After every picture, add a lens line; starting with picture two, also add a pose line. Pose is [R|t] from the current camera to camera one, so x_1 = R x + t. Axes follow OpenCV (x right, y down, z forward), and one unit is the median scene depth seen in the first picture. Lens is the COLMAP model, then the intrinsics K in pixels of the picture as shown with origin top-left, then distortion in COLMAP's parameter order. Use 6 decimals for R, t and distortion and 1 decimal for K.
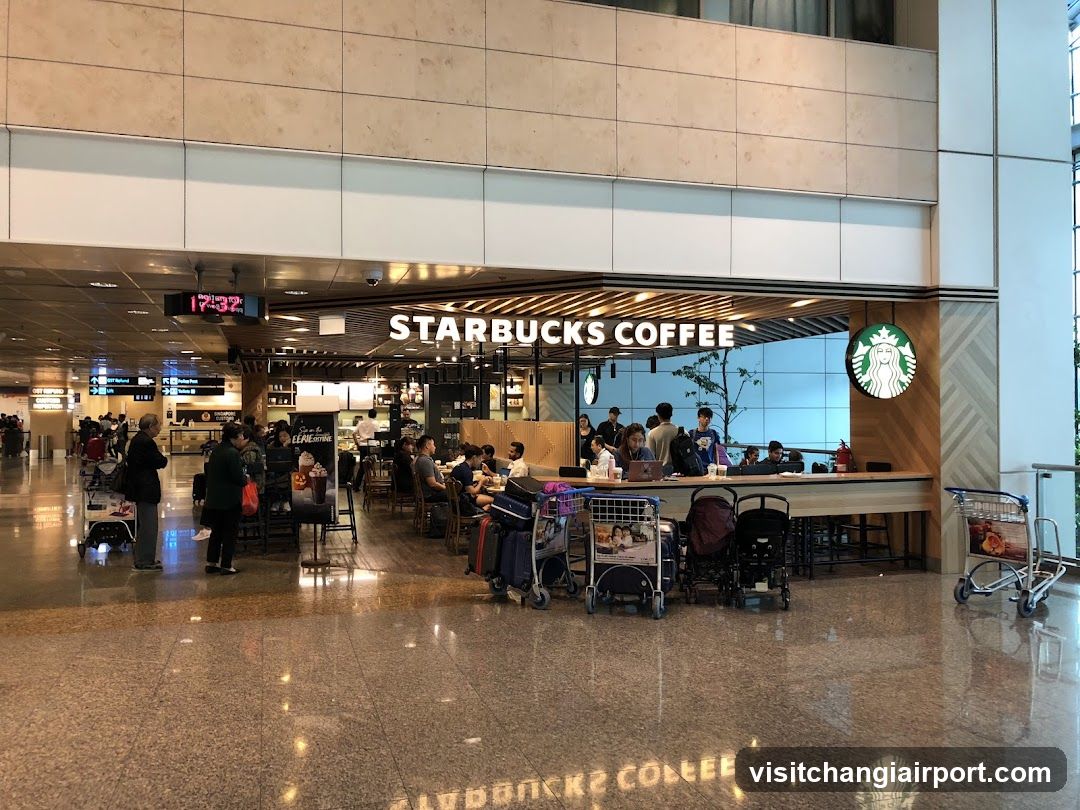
lens RADIAL K [[882.2, 0, 524.0], [0, 882.2, 408.3], [0, 0, 1]] dist [0.071602, -0.099662]
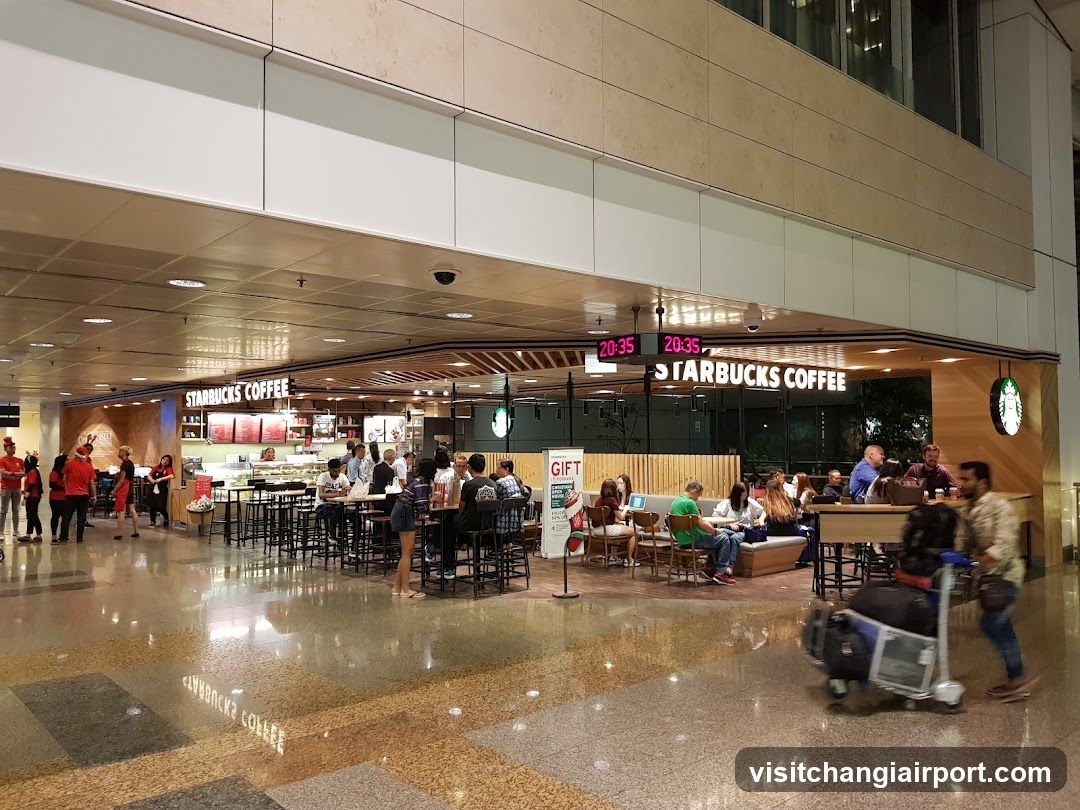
lens RADIAL K [[845.7, 0, 556.2], [0, 845.7, 428.1], [0, 0, 1]] dist [0.003533, -0.002022]
pose [[0.914506, 0.003183, 0.404561, -0.638242], [0.002138, 0.999917, -0.012699, -0.006421], [-0.404568, 0.012478, 0.914423, 0.124368]]
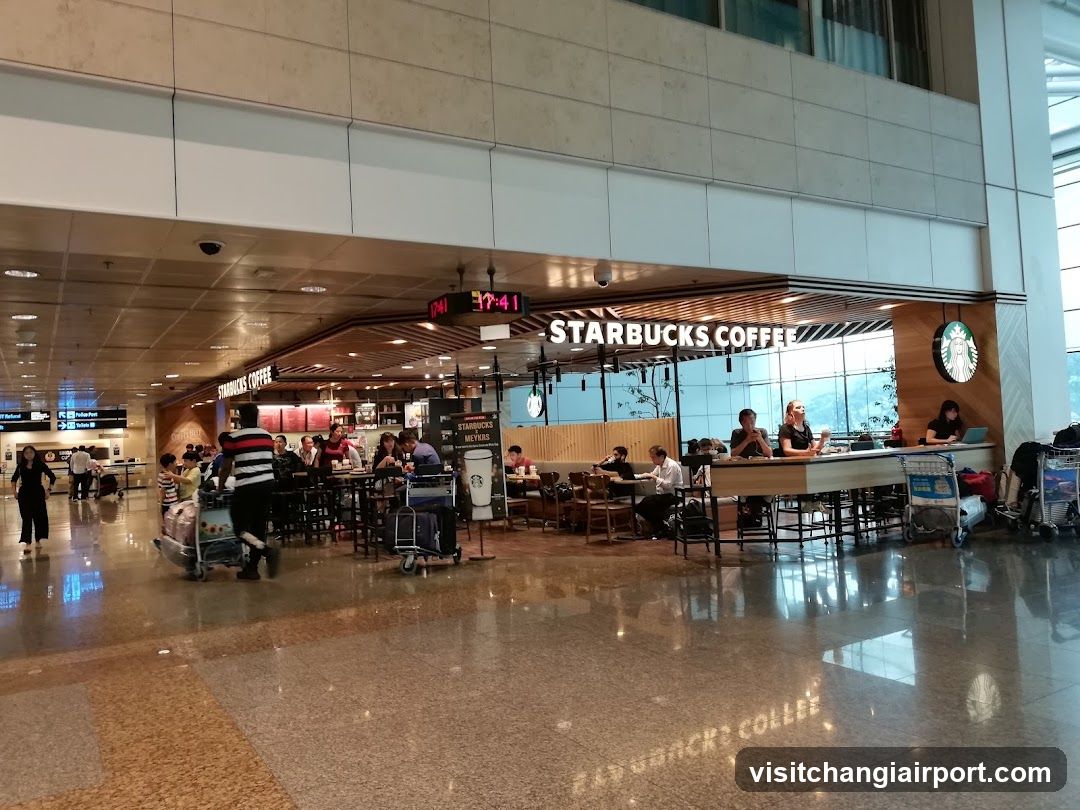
lens RADIAL K [[821.3, 0, 540.0], [0, 821.3, 405.0], [0, 0, 1]] dist [0.055454, -0.086878]
pose [[0.968579, -0.034455, 0.246307, -0.395223], [0.043422, 0.998574, -0.031065, 0.027207], [-0.244885, 0.040784, 0.968694, 0.038144]]
